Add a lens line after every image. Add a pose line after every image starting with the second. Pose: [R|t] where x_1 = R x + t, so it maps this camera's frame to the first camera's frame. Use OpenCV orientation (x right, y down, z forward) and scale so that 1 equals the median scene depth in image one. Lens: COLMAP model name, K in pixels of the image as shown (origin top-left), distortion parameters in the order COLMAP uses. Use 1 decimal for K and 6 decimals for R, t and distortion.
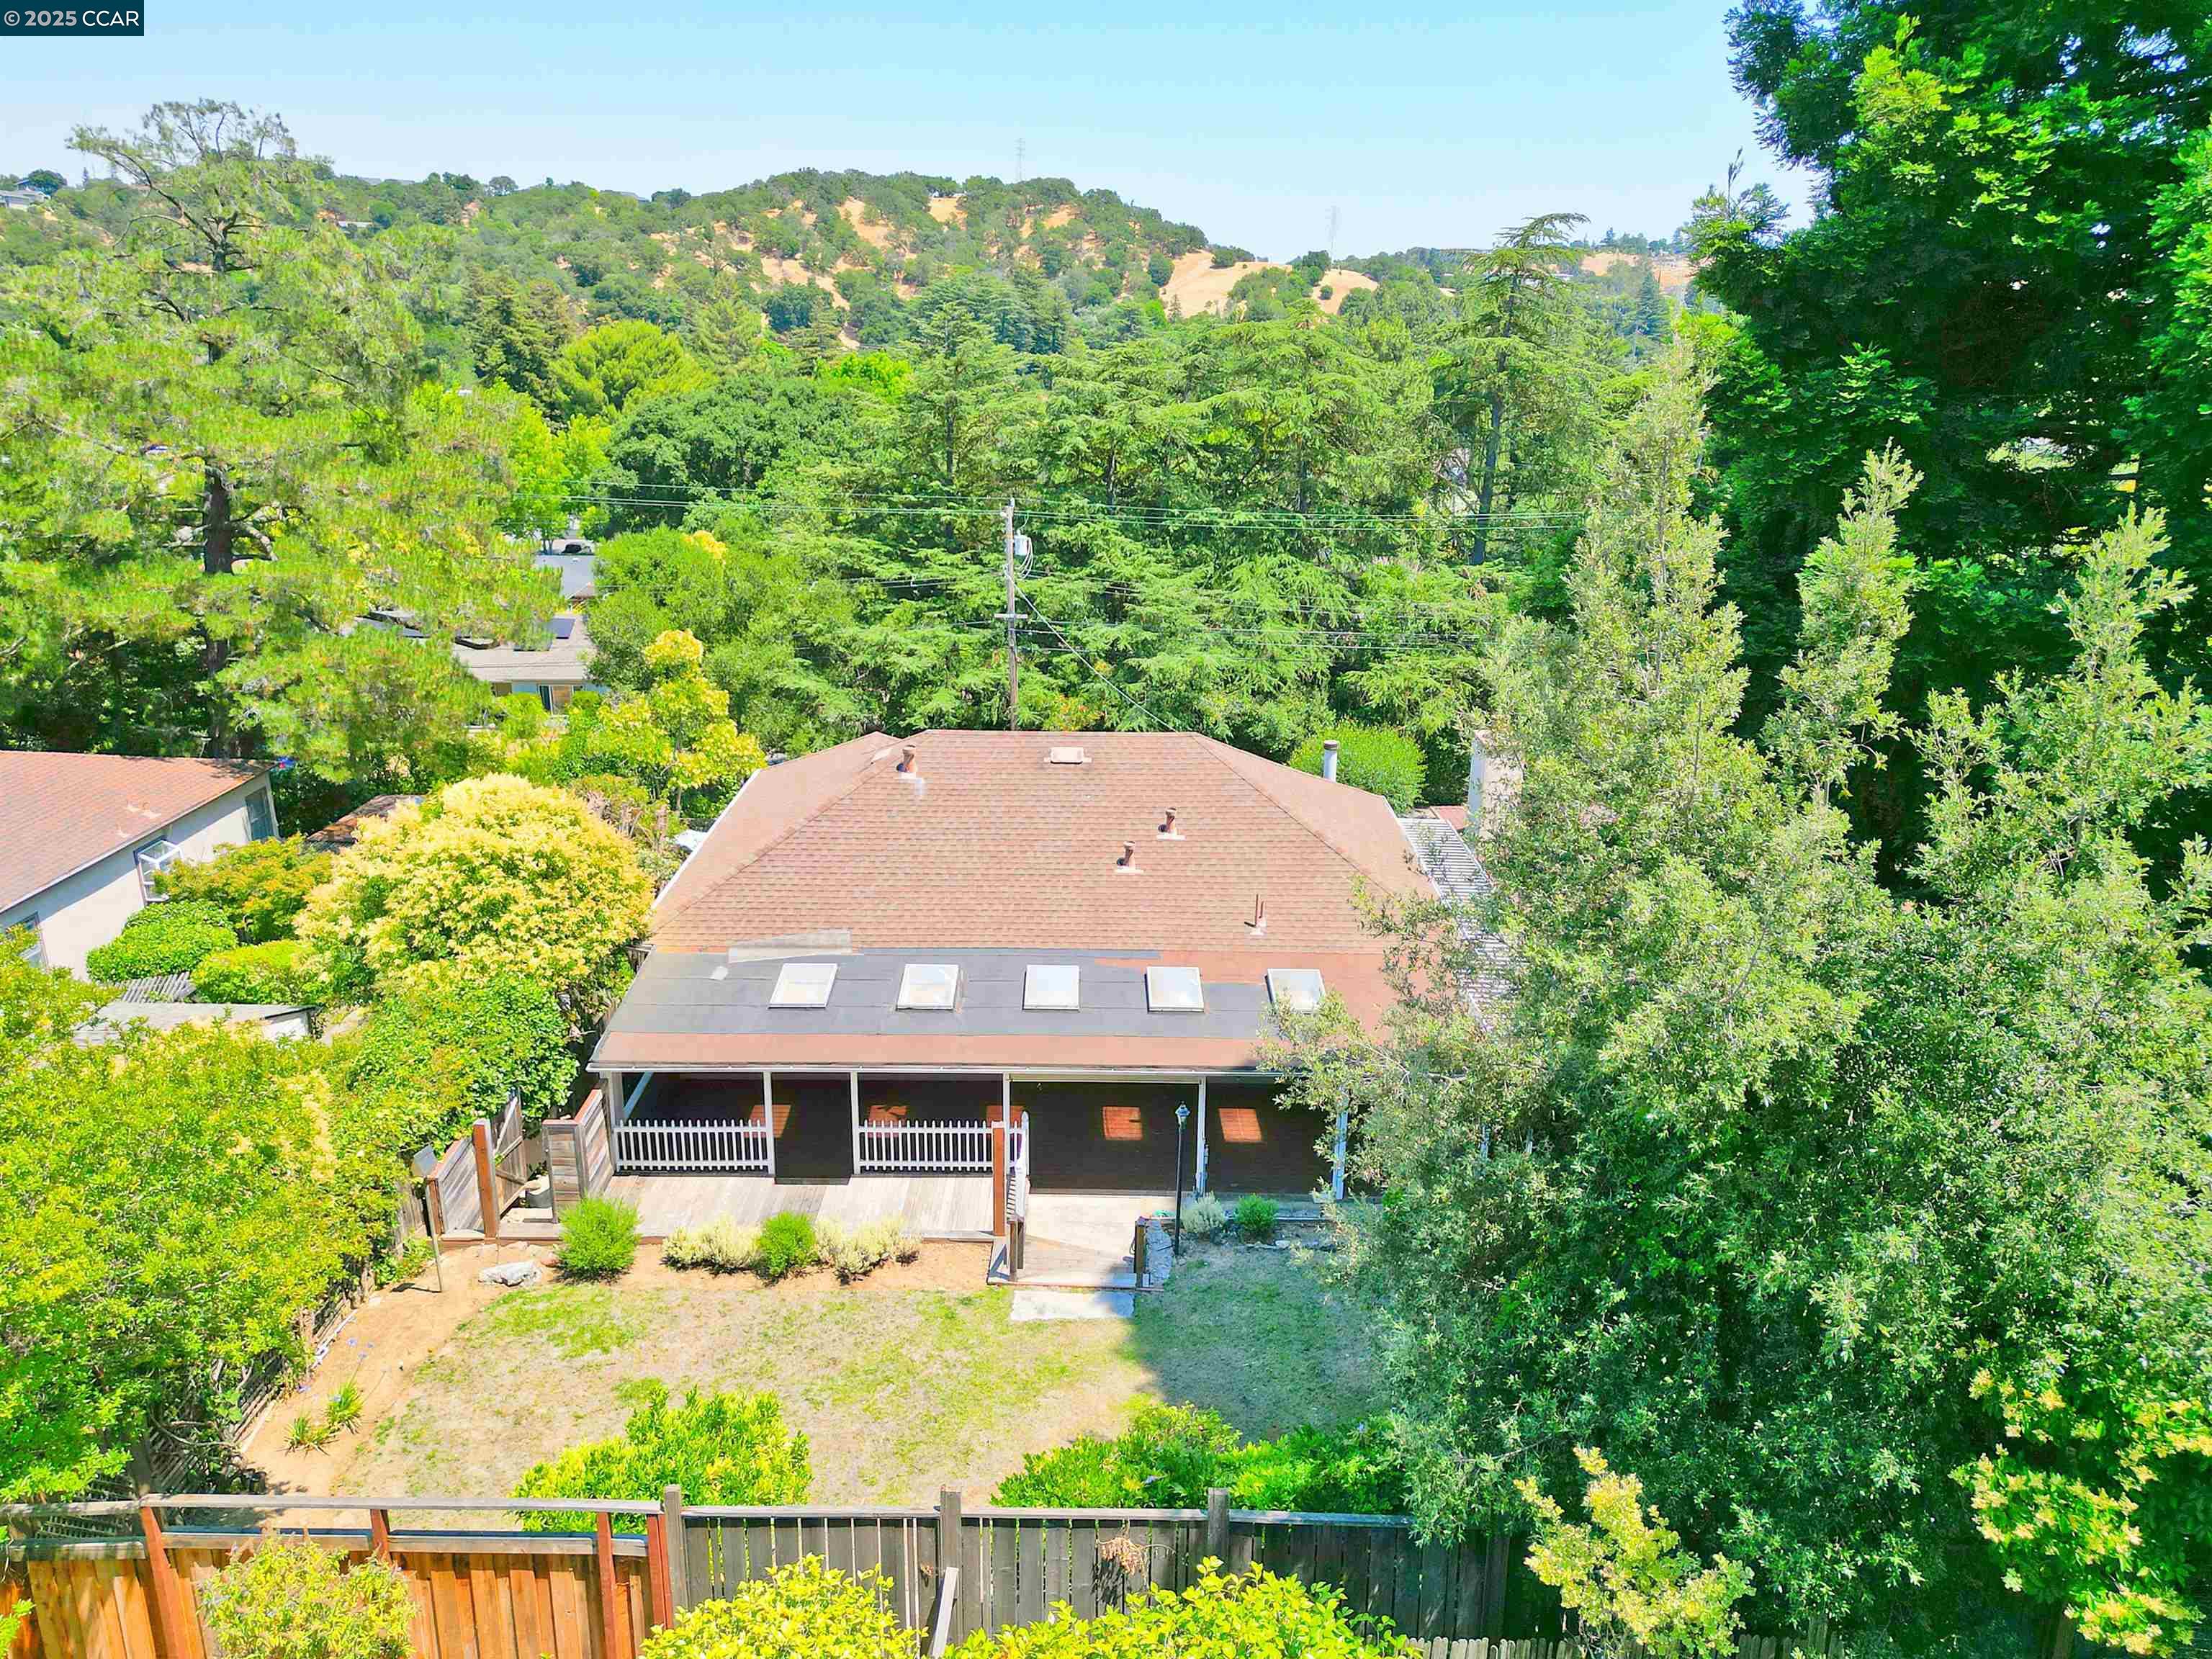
lens RADIAL K [[1565.7, 0, 1110.4], [0, 1565.7, 842.9], [0, 0, 1]] dist [0.064717, -0.057140]
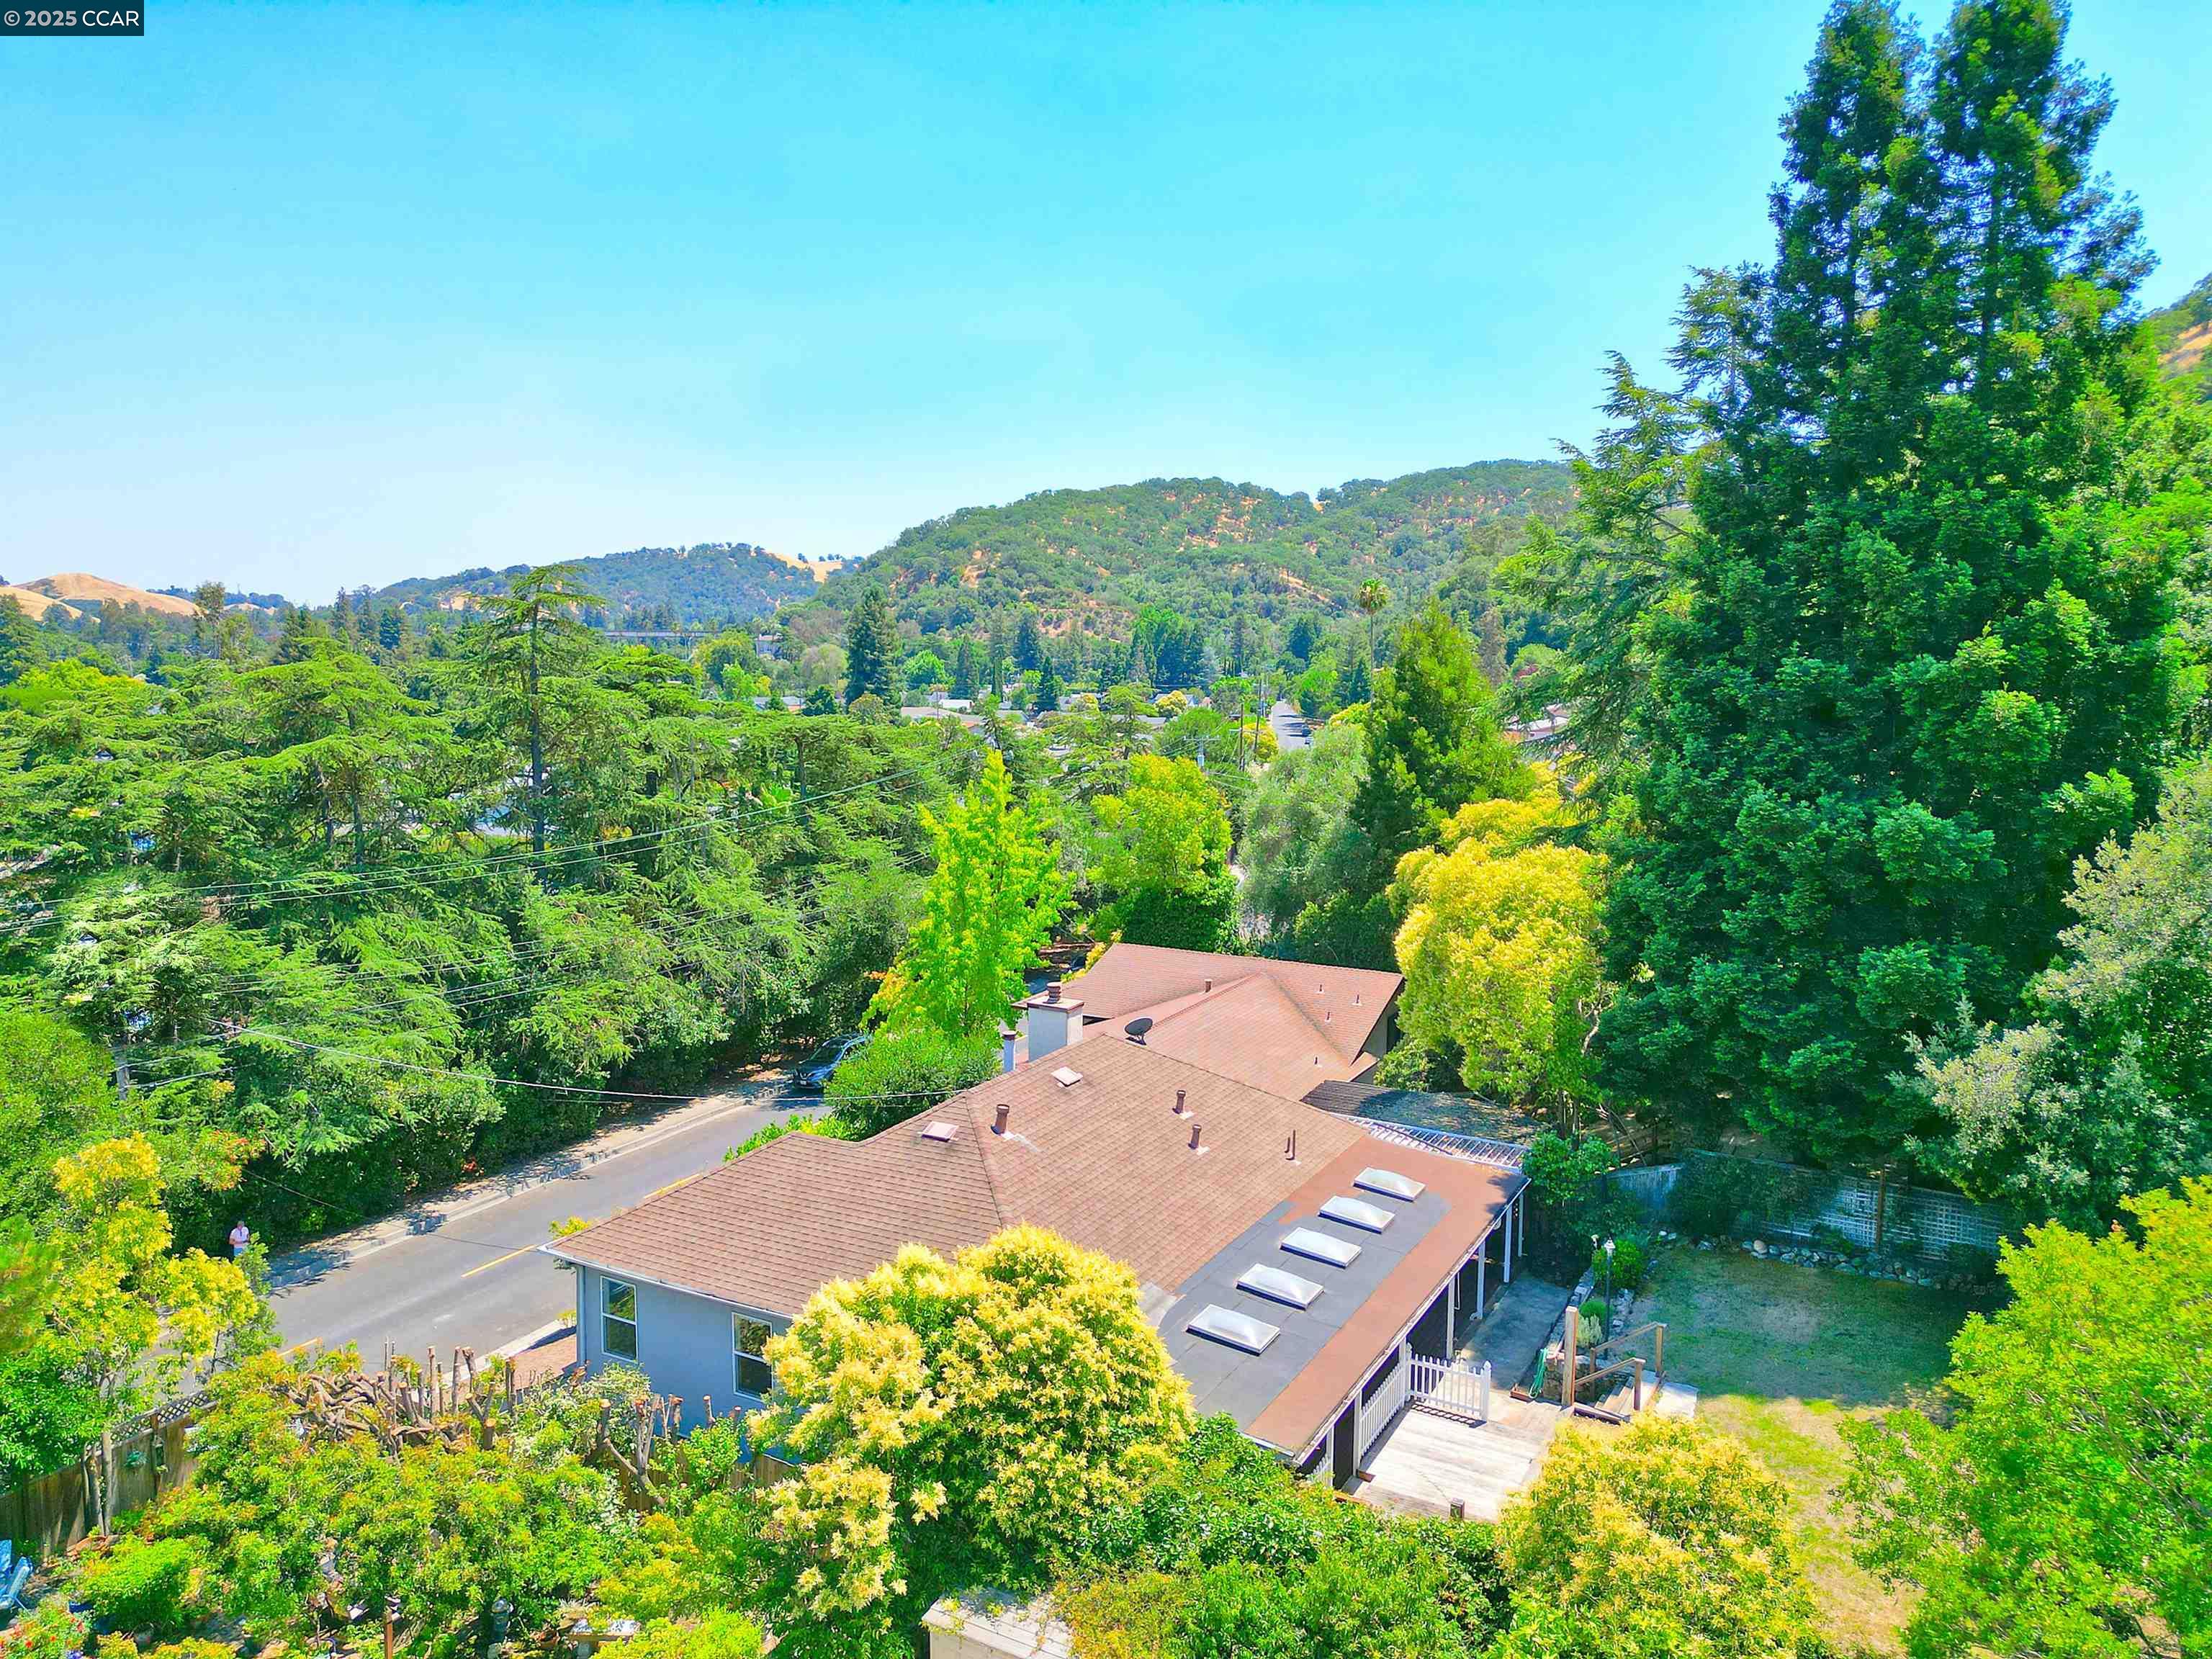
lens RADIAL K [[1565.7, 0, 1112.5], [0, 1565.7, 825.9], [0, 0, 1]] dist [0.064717, -0.057140]
pose [[0.473337, -0.106063, 0.874473, -1.068547], [0.274214, 0.961141, -0.031852, -0.205252], [-0.837113, 0.254869, 0.484028, 0.491989]]
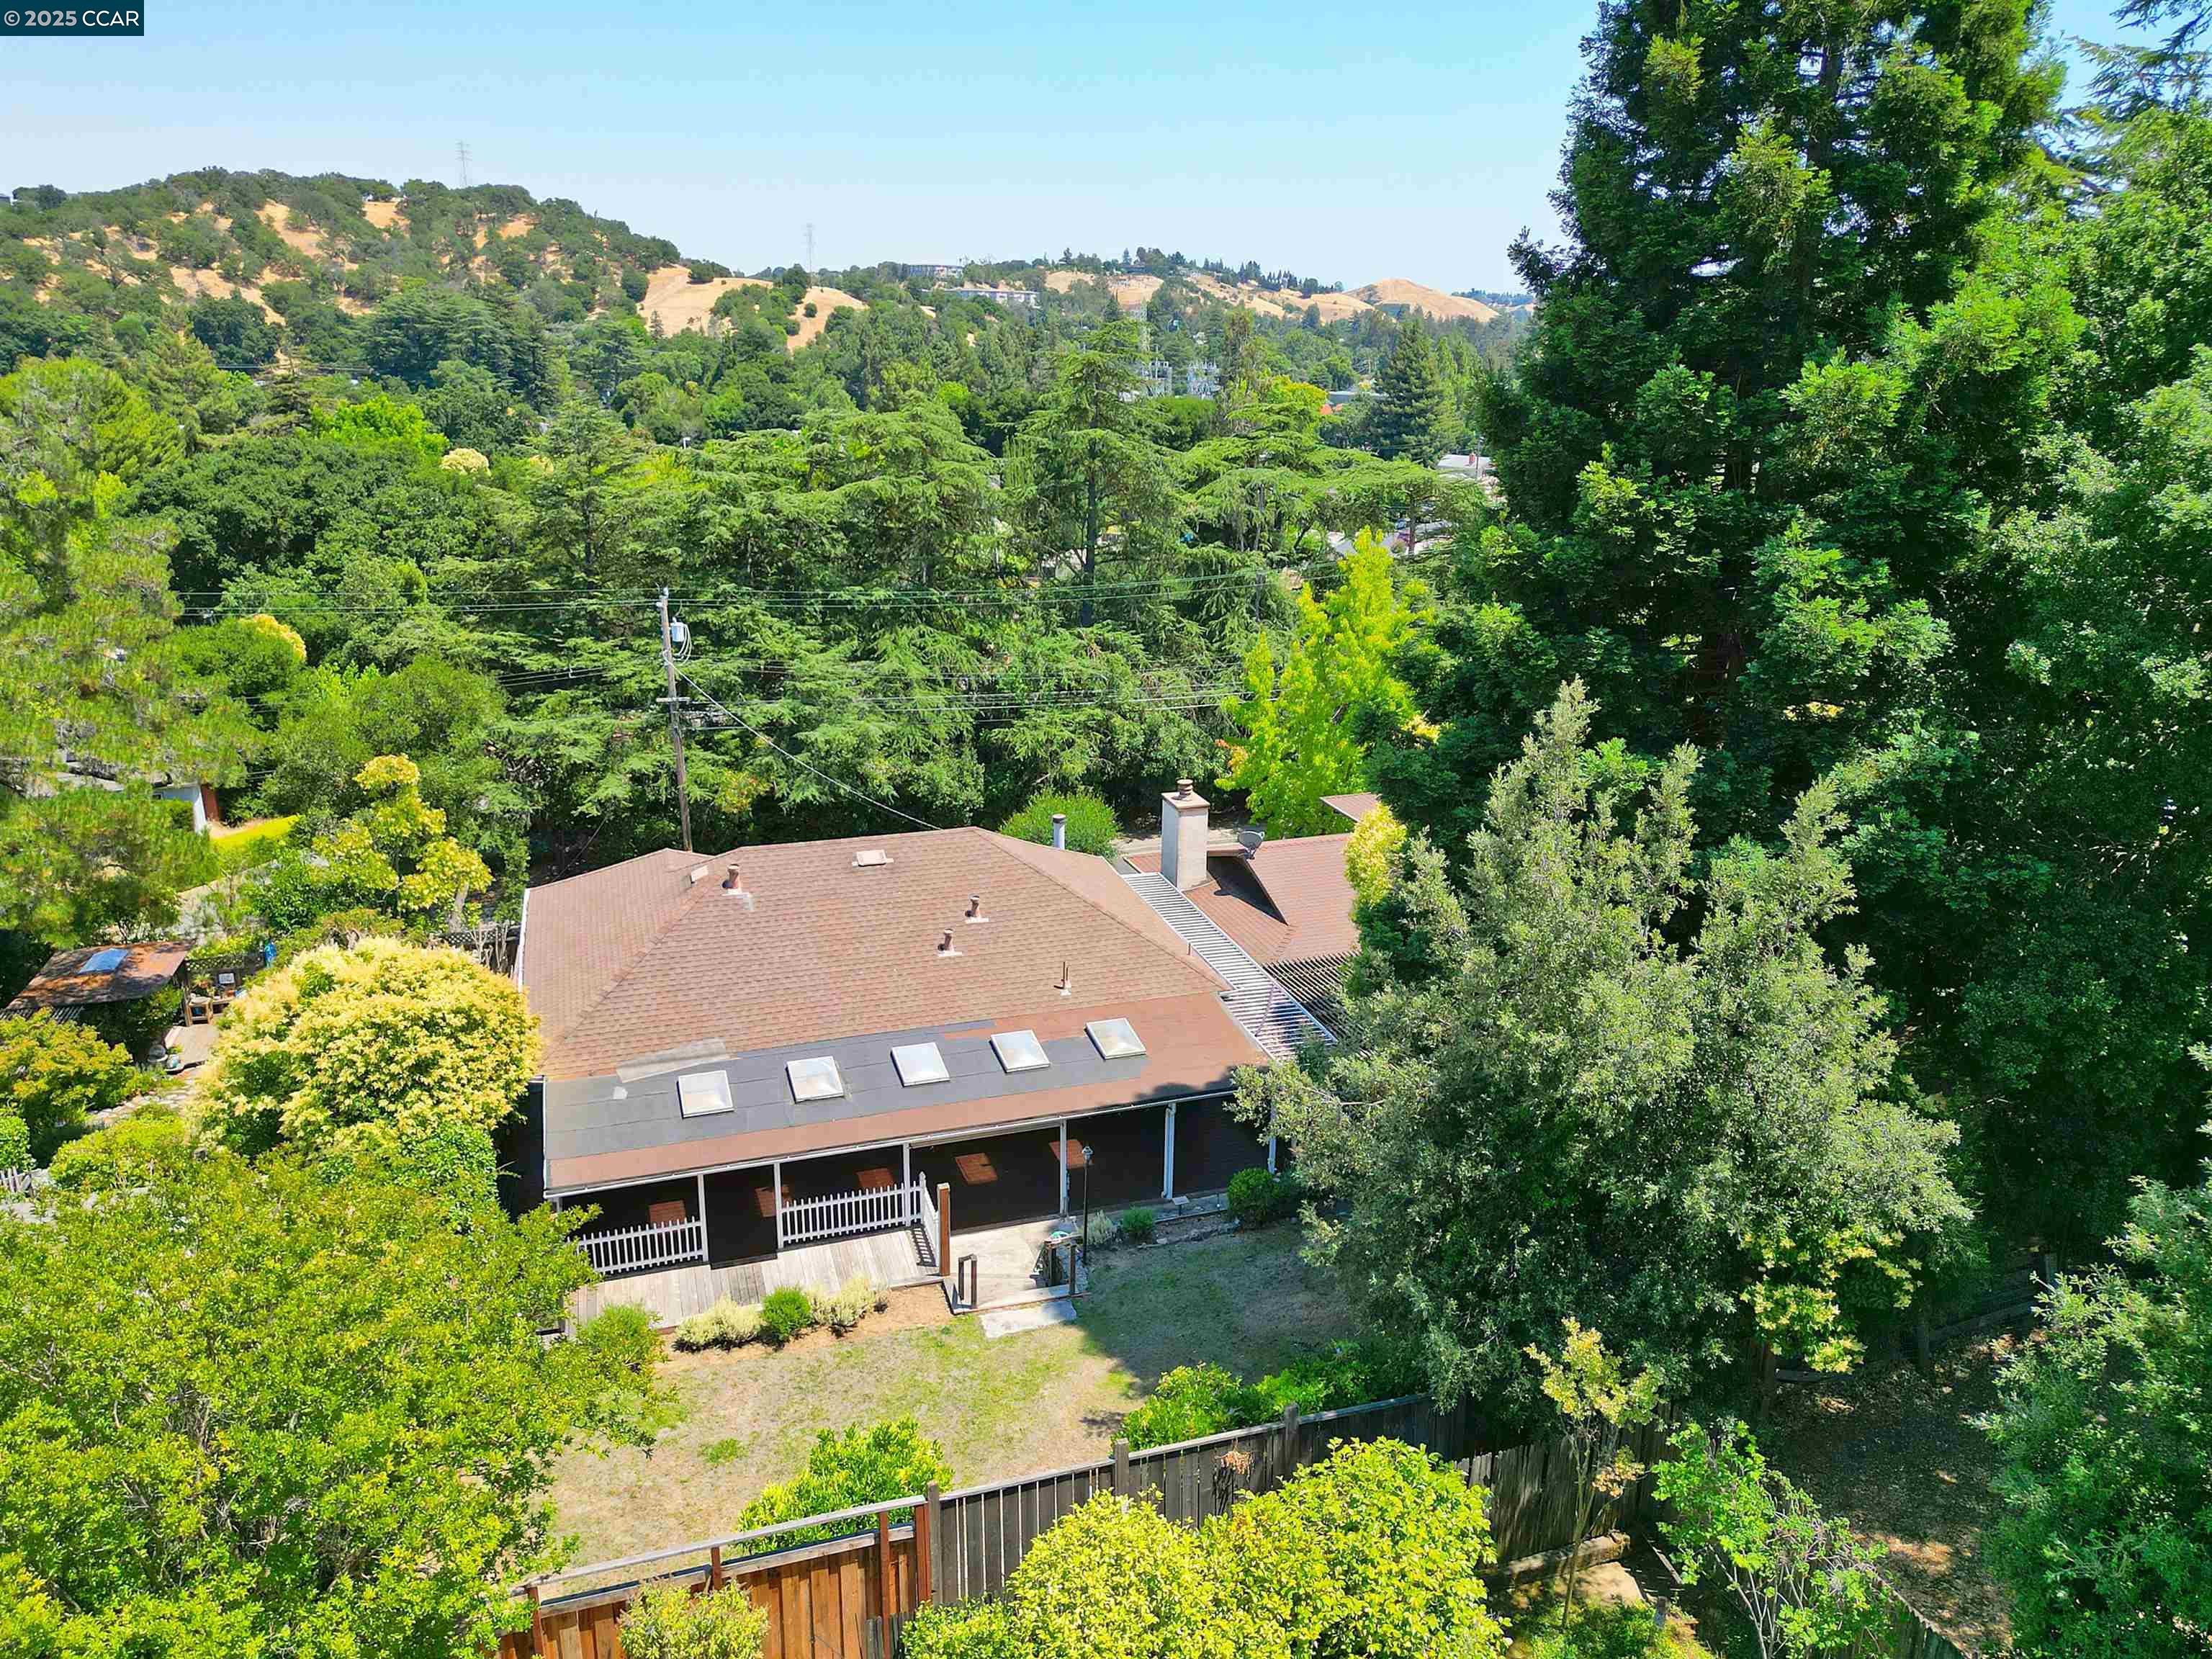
lens RADIAL K [[1565.7, 0, 1114.8], [0, 1565.7, 840.6], [0, 0, 1]] dist [0.064717, -0.057140]
pose [[0.949270, -0.097007, 0.299125, -0.235225], [0.098444, 0.995089, 0.010301, -0.073867], [-0.298655, 0.019668, 0.954158, -0.184744]]
